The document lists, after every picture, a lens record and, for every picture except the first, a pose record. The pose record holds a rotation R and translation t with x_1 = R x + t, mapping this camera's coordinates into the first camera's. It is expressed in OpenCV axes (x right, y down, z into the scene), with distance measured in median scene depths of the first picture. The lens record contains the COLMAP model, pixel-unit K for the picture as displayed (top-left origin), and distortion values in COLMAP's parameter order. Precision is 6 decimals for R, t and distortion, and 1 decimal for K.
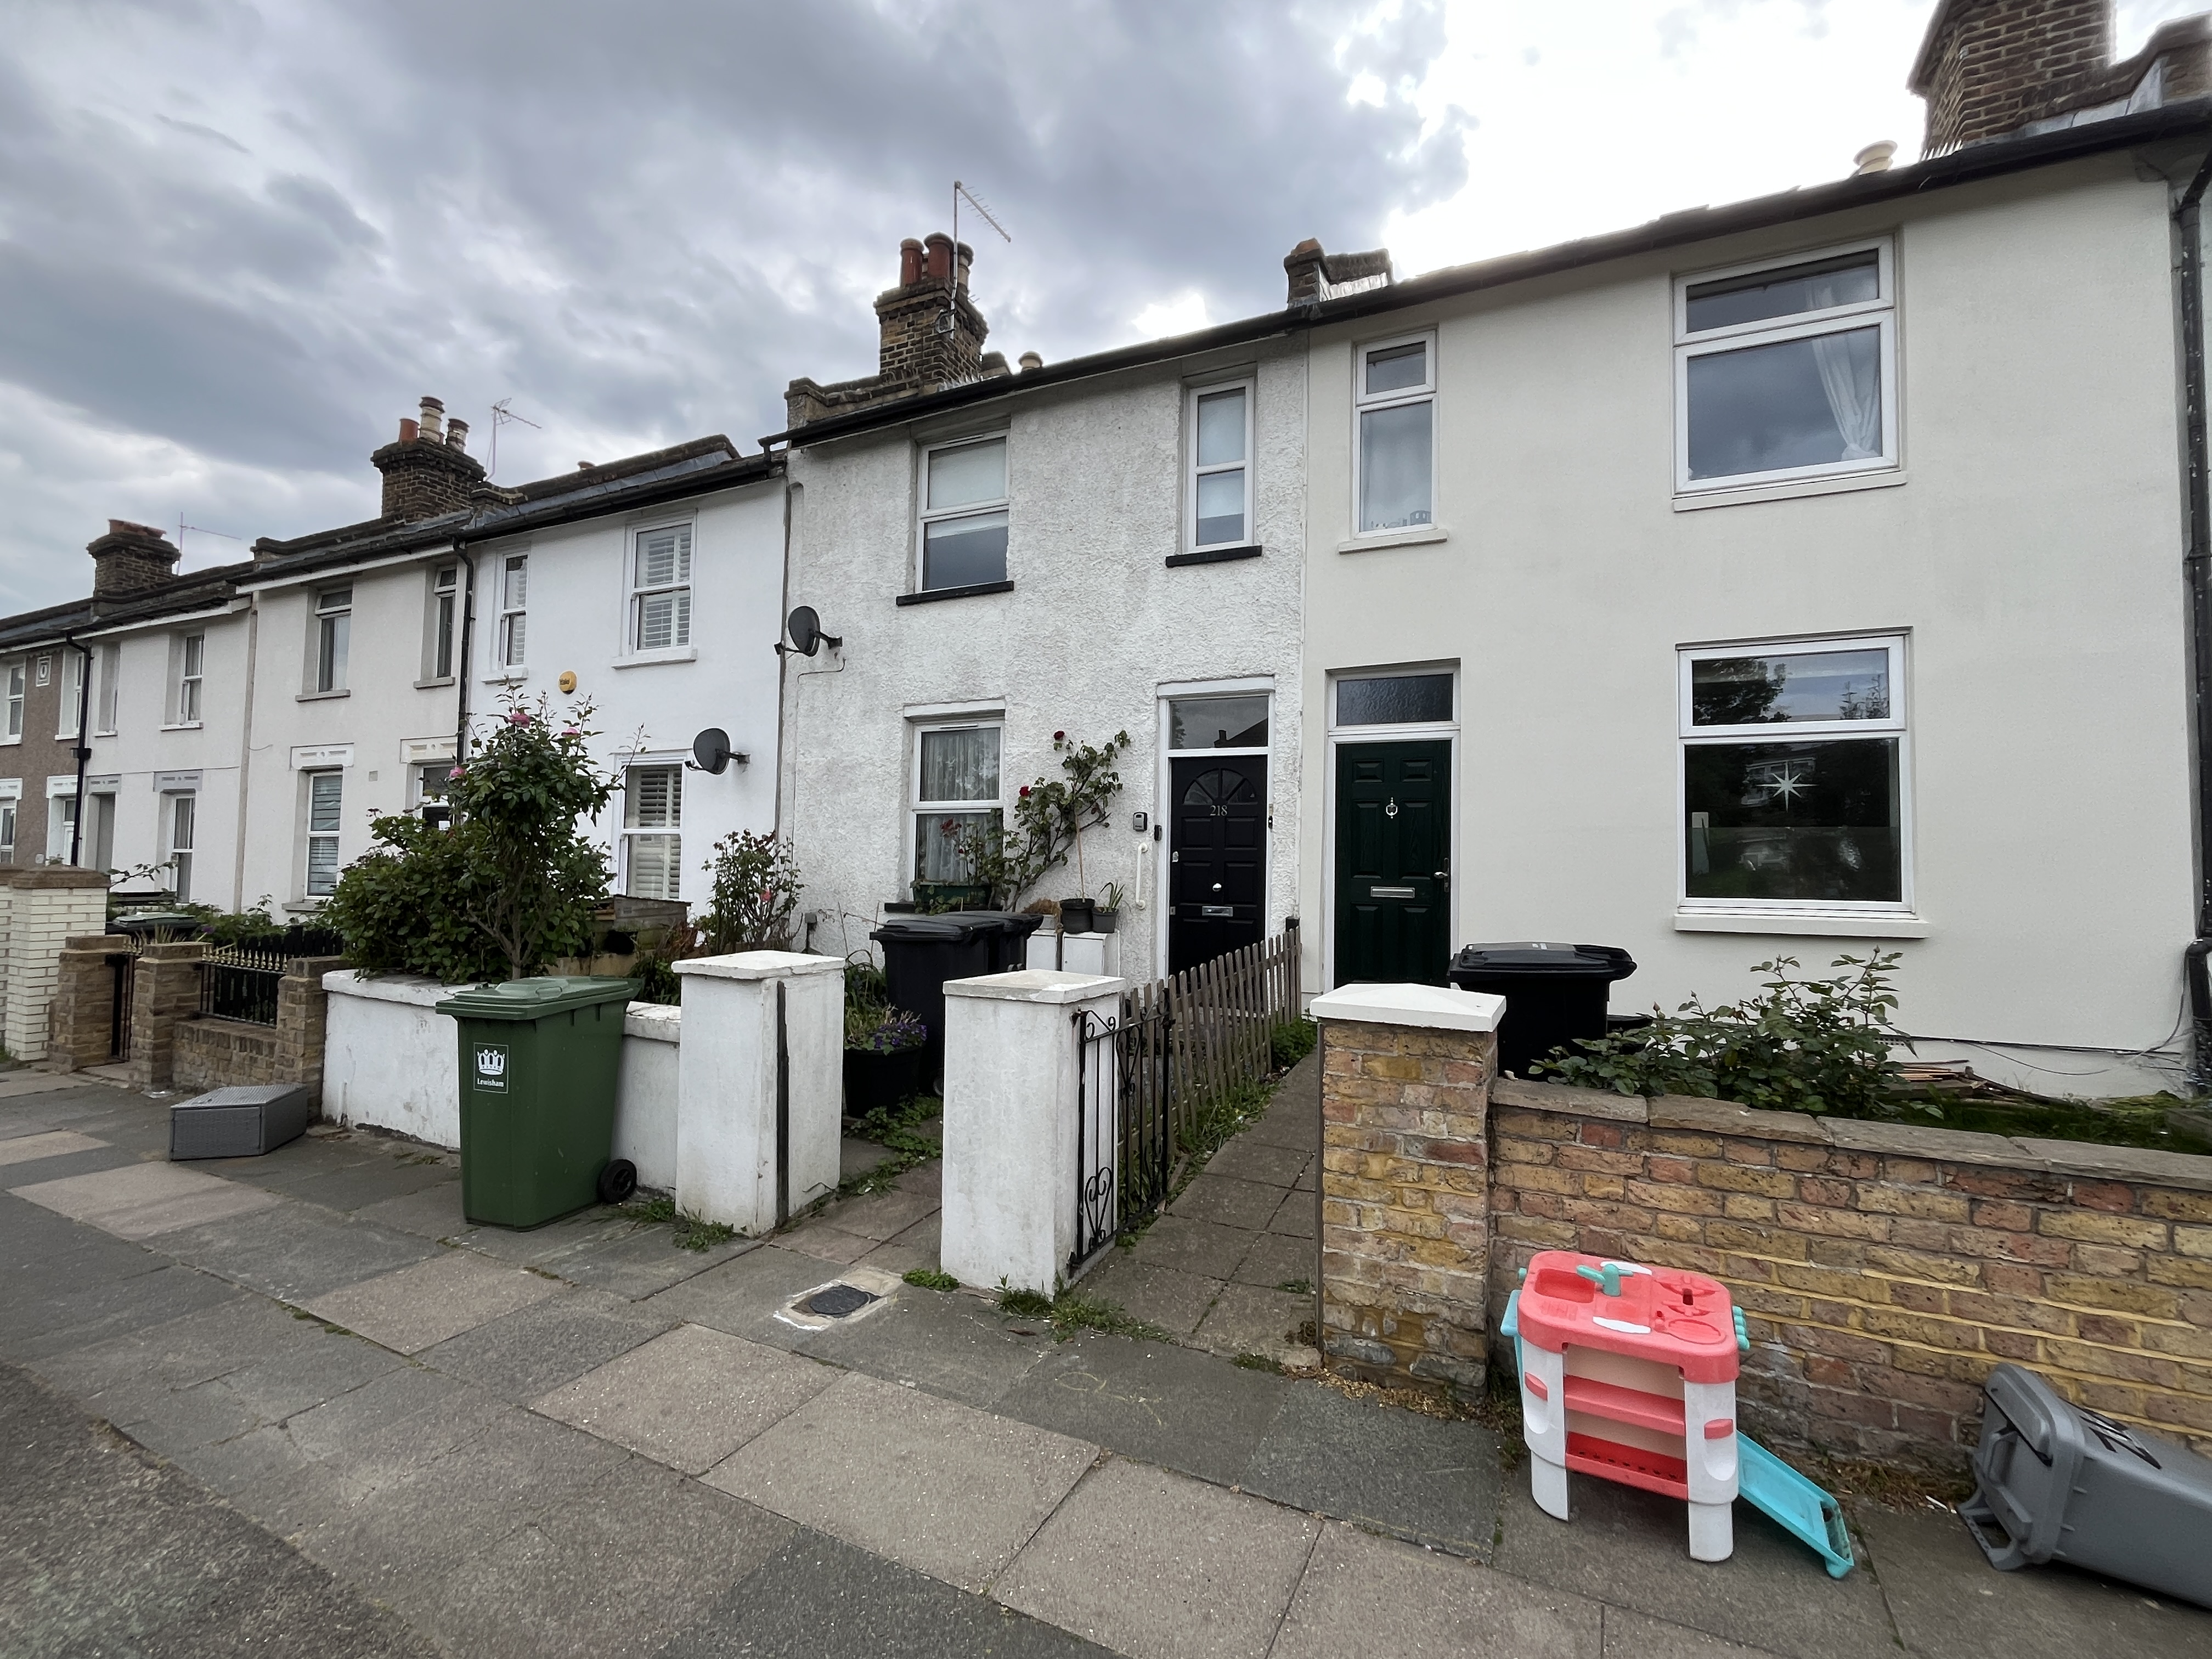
lens RADIAL K [[962.4, 0, 1106.0], [0, 962.4, 829.5], [0, 0, 1]] dist [-0.001693, -0.001461]
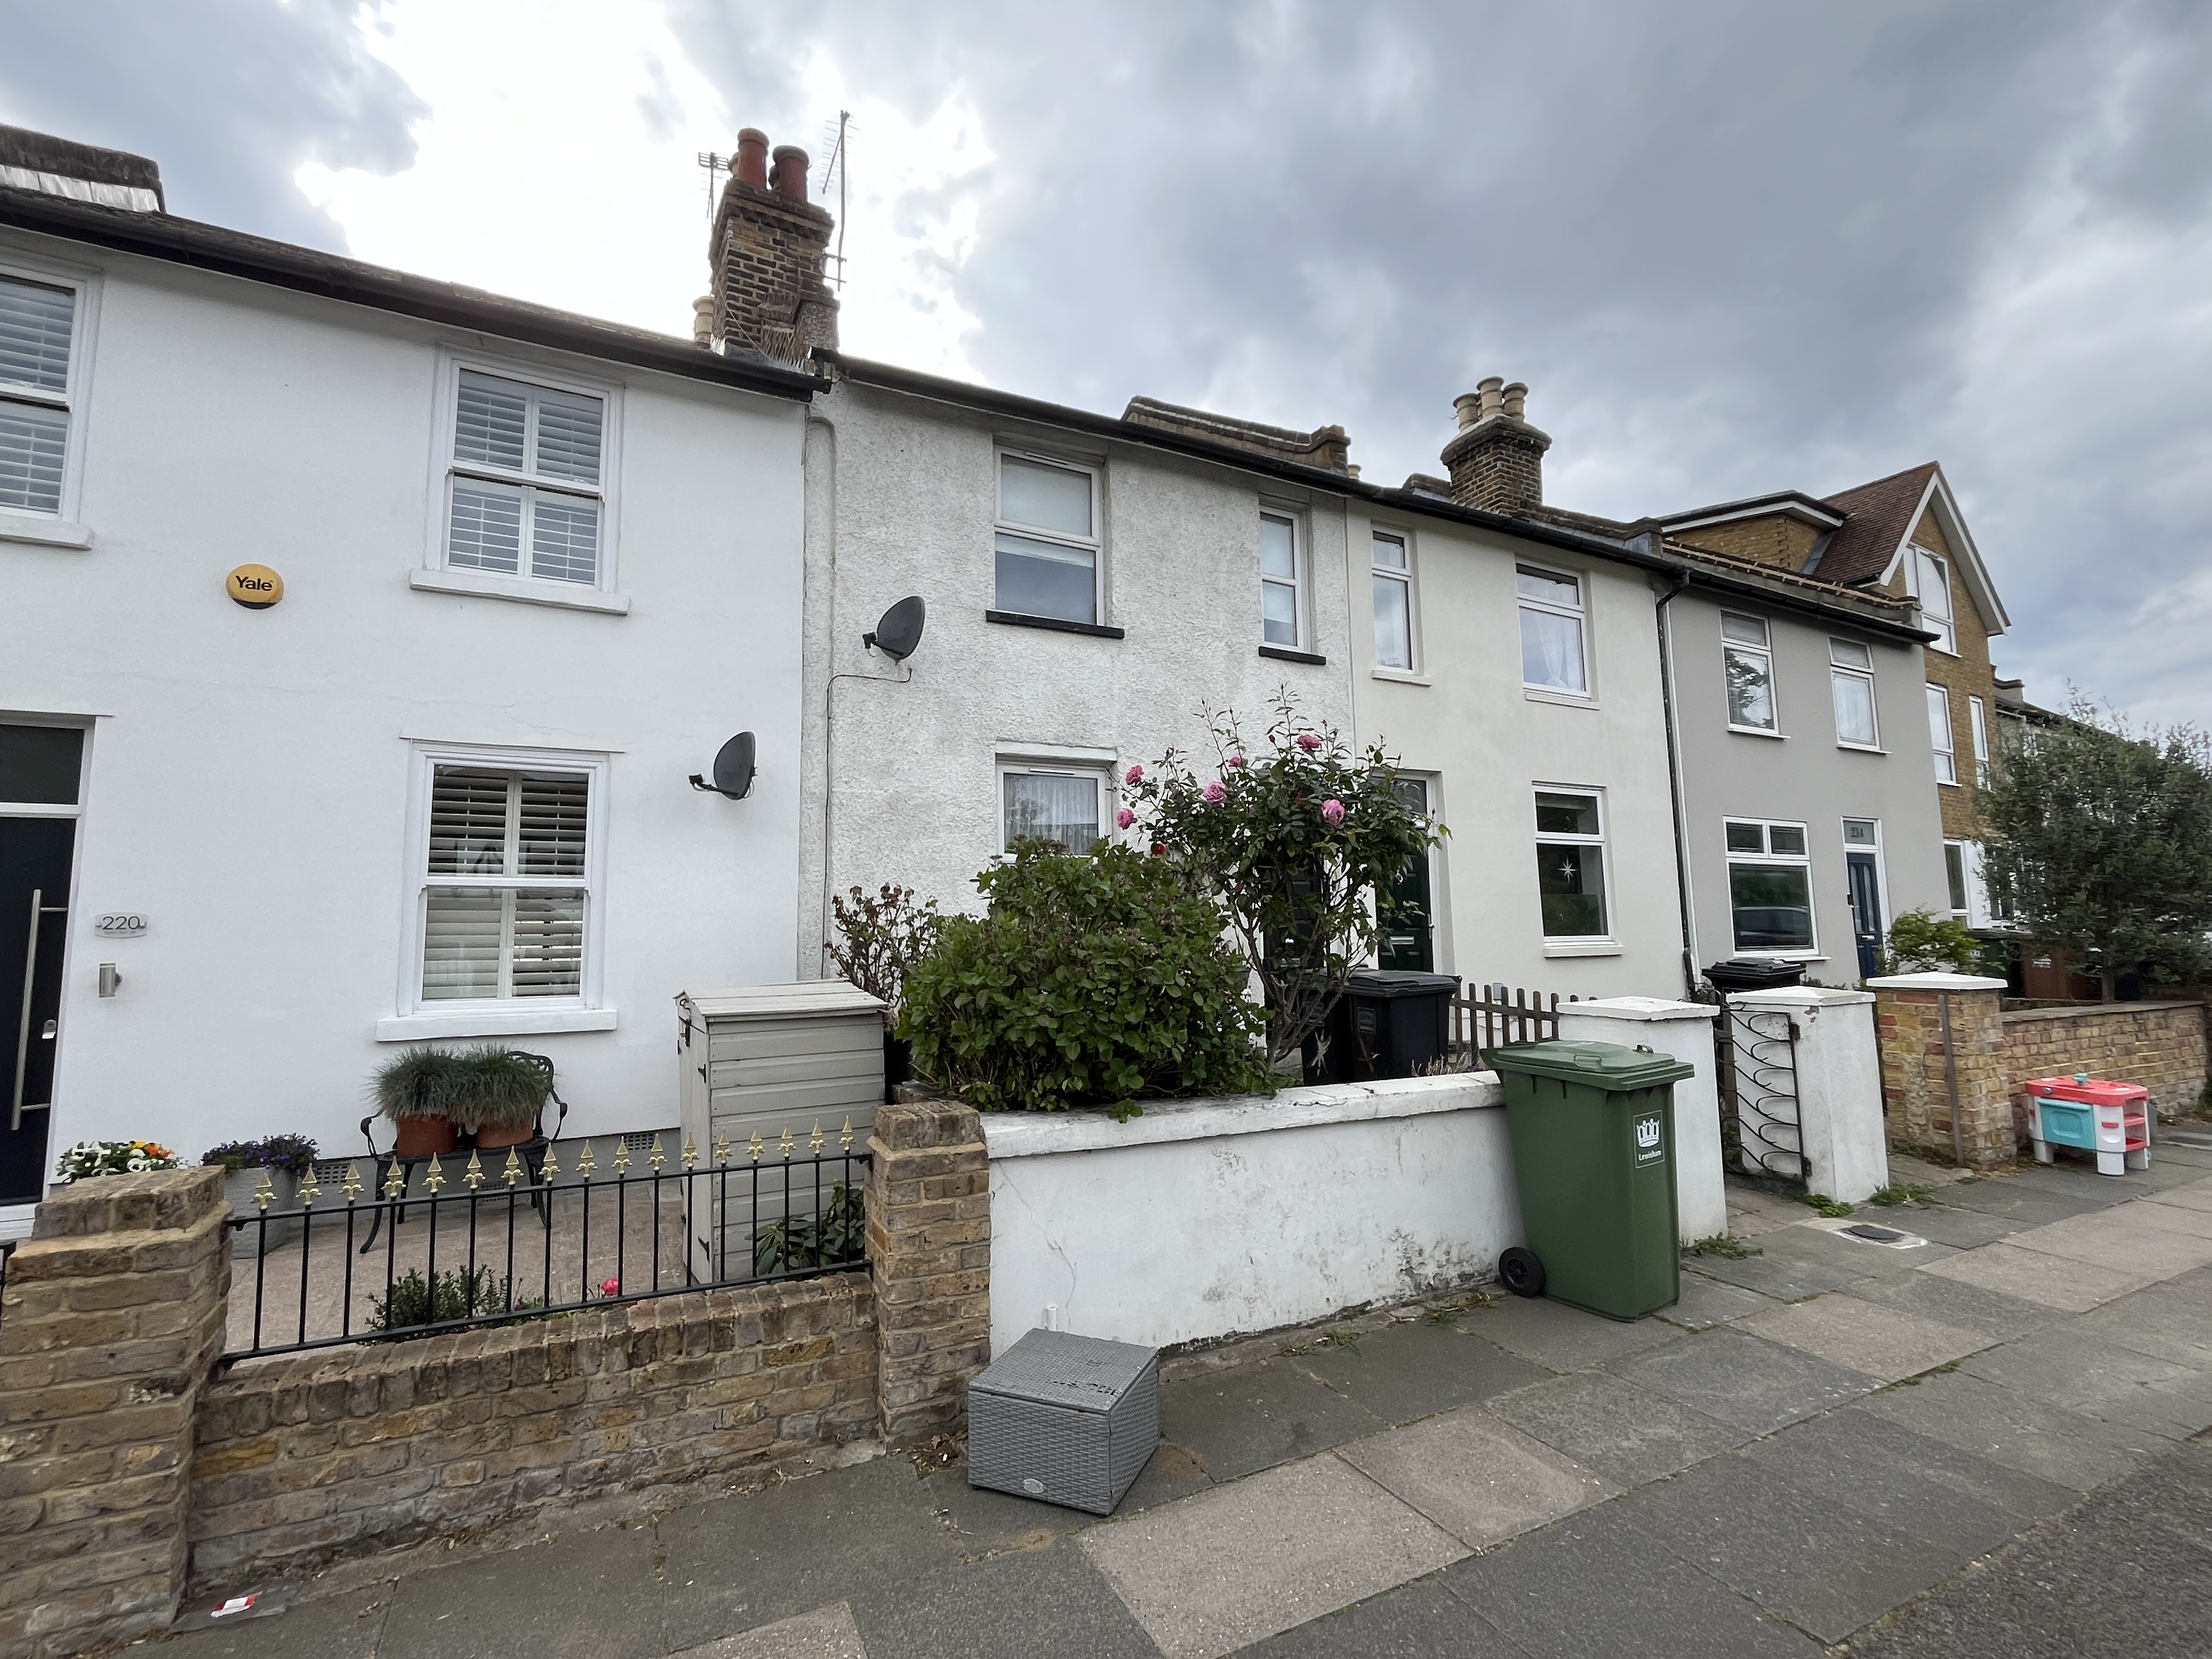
lens RADIAL K [[1008.1, 0, 1090.6], [0, 1008.1, 828.9], [0, 0, 1]] dist [-0.000853, -0.001285]
pose [[0.606896, 0.060407, 0.792482, -0.980879], [-0.009233, 0.997576, -0.068970, 0.010909], [-0.794727, 0.034541, 0.605983, 0.459003]]
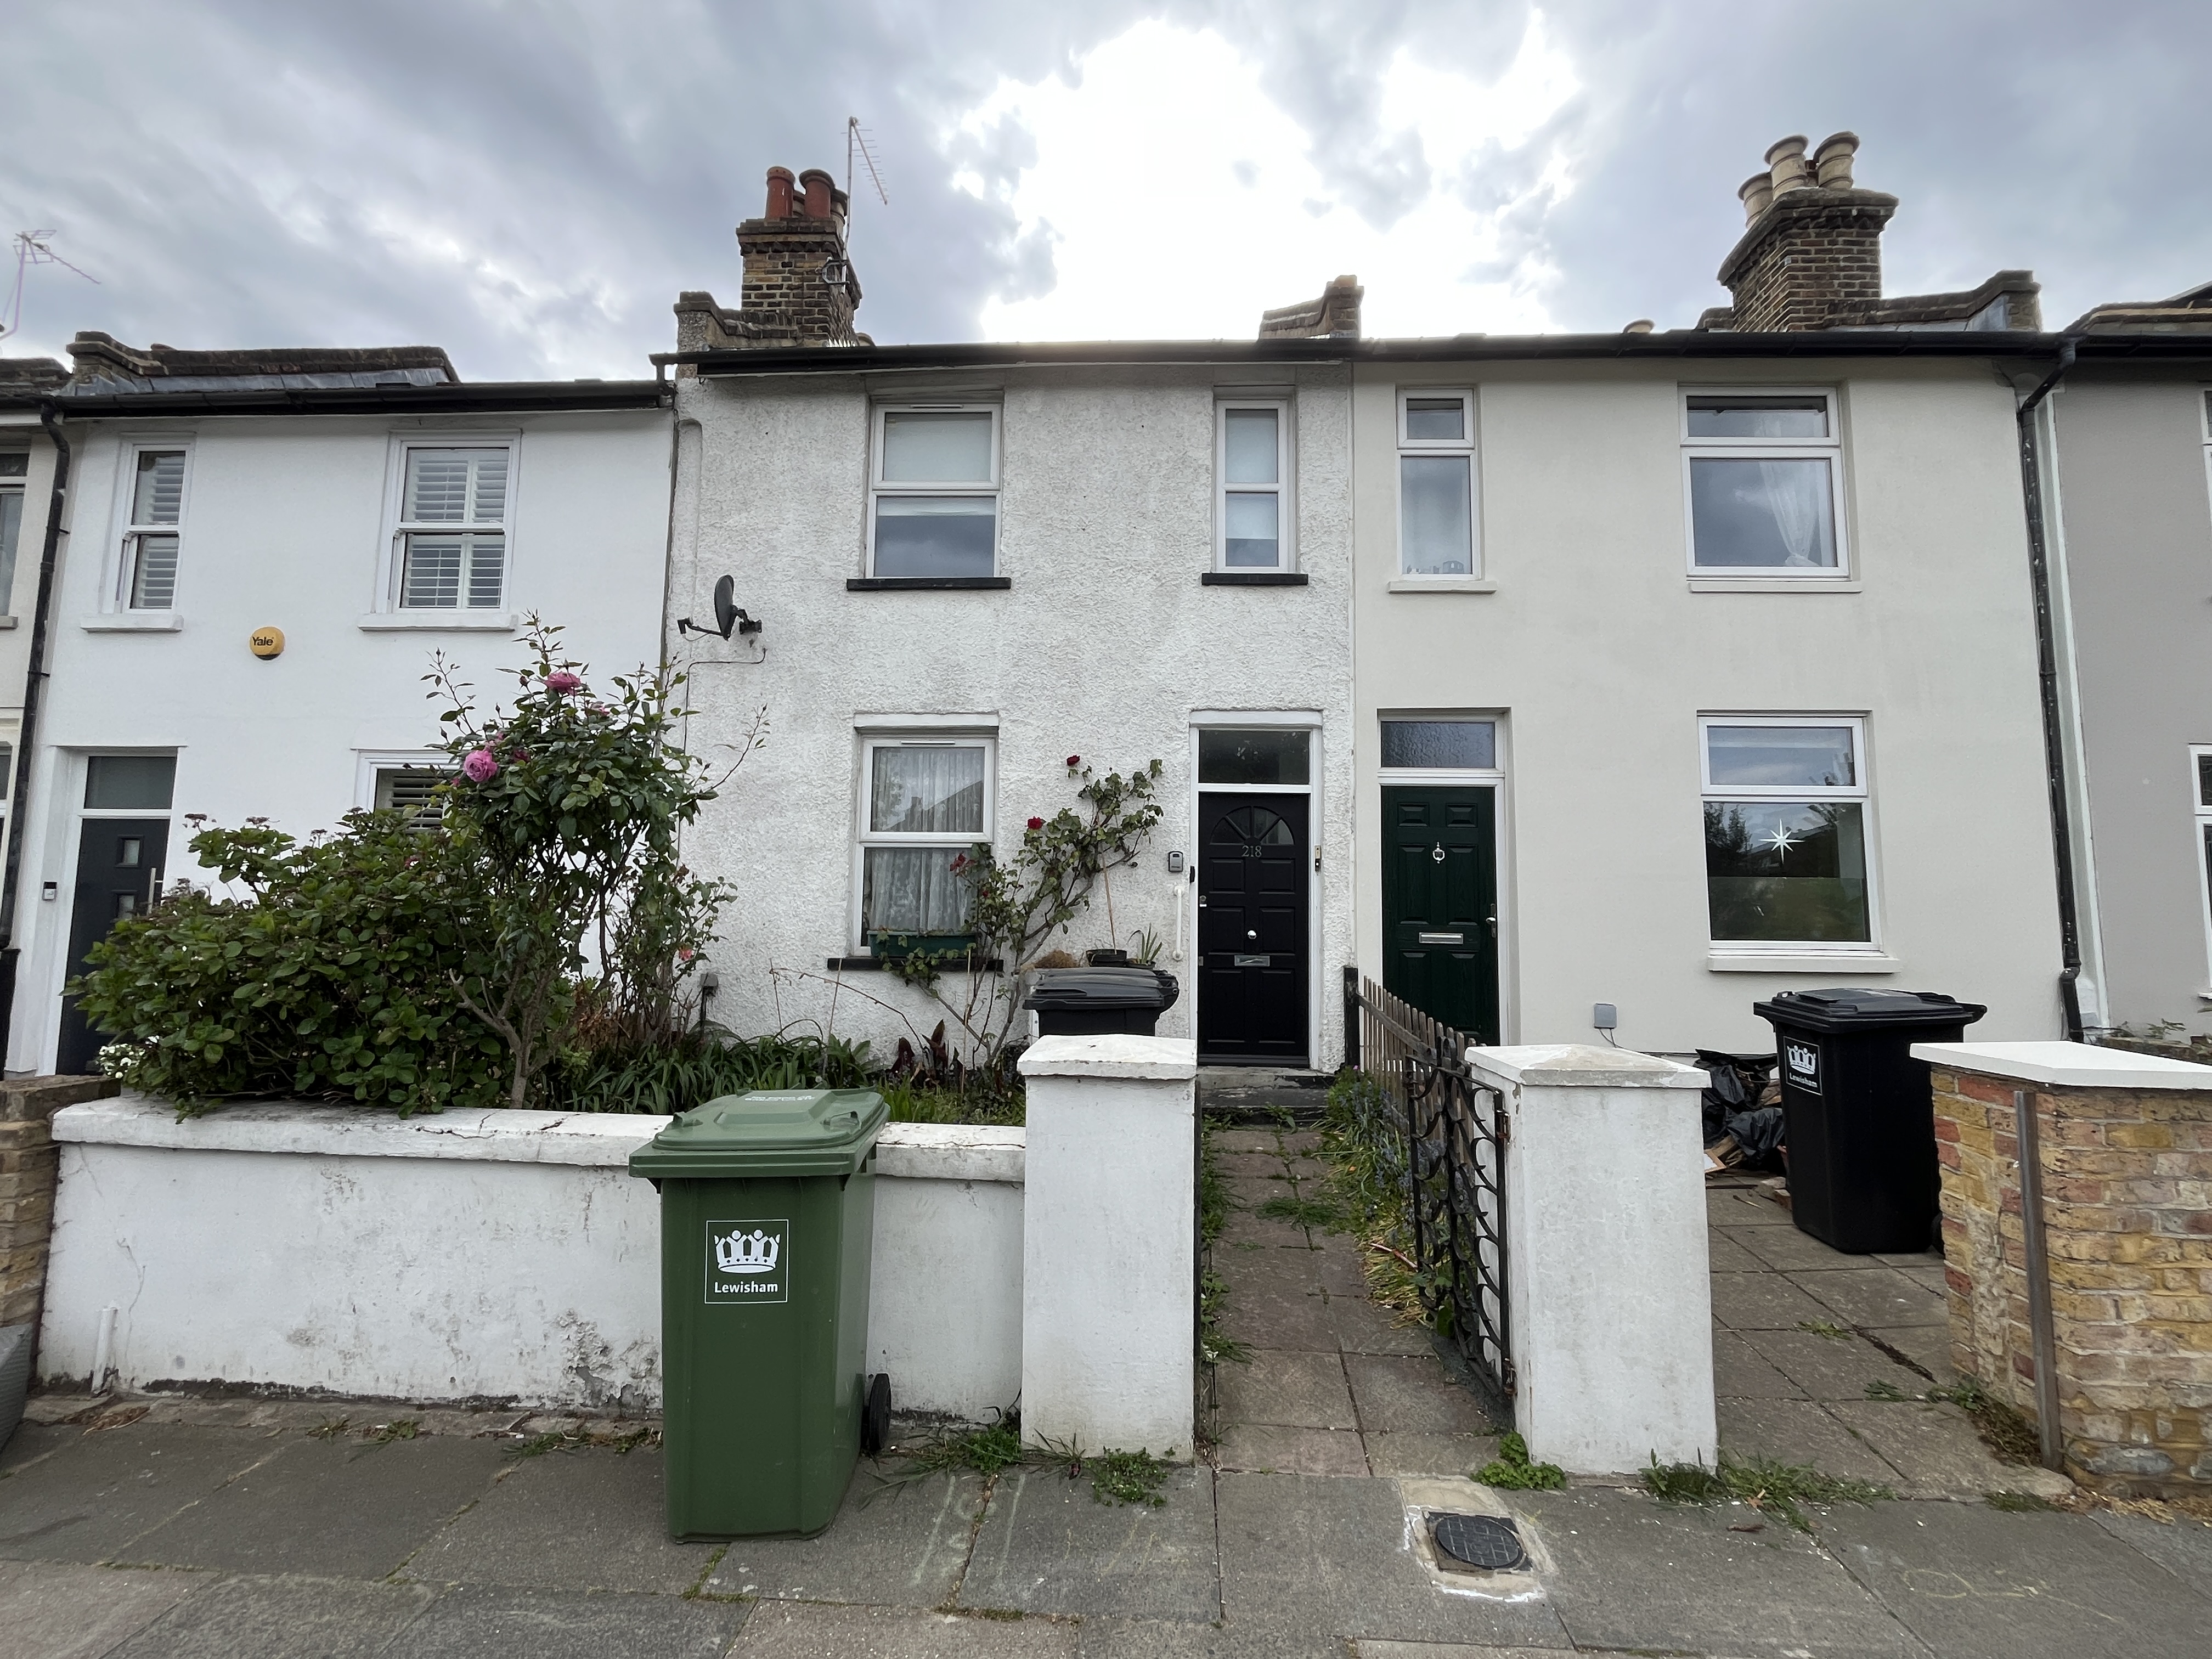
lens RADIAL K [[962.6, 0, 1098.9], [0, 962.6, 828.6], [0, 0, 1]] dist [-0.003388, 0.000019]
pose [[0.923326, 0.031848, 0.382693, -0.374704], [-0.014400, 0.998726, -0.048369, 0.005363], [-0.383746, 0.039150, 0.922608, 0.203475]]
